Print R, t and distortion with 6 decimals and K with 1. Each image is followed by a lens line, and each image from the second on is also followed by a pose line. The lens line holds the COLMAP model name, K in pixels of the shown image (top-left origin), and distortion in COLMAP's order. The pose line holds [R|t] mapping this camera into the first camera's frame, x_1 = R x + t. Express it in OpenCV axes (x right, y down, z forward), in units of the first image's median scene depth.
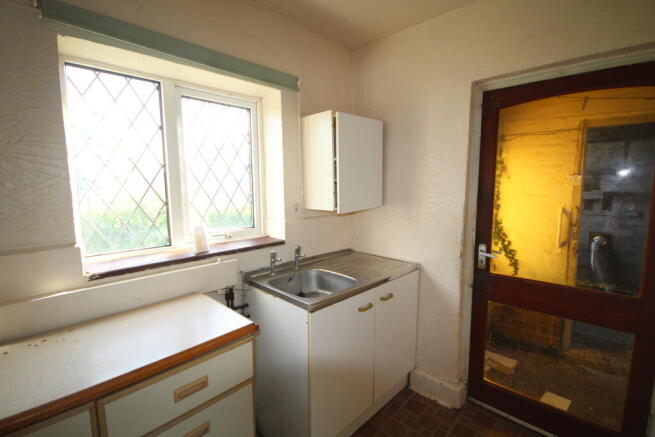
lens RADIAL K [[303.8, 0, 328.6], [0, 303.8, 218.6], [0, 0, 1]] dist [0.001970, -0.001785]
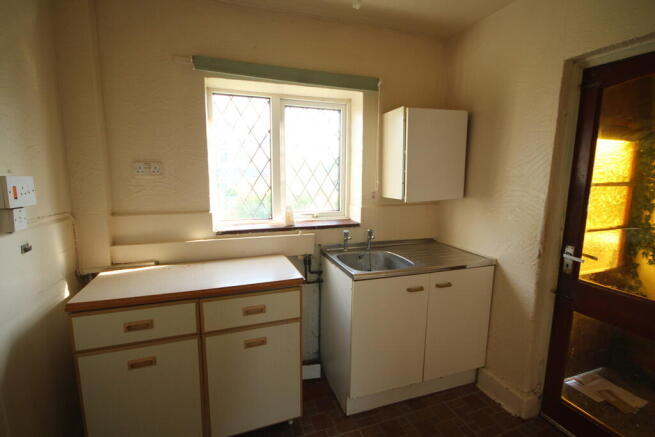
lens RADIAL K [[303.8, 0, 326.8], [0, 303.8, 218.1], [0, 0, 1]] dist [0.001970, -0.001785]
pose [[0.895932, 0.075306, -0.437761, 0.260387], [-0.061774, 0.997071, 0.045095, 0.008253], [0.439875, -0.013360, 0.897960, -0.096829]]
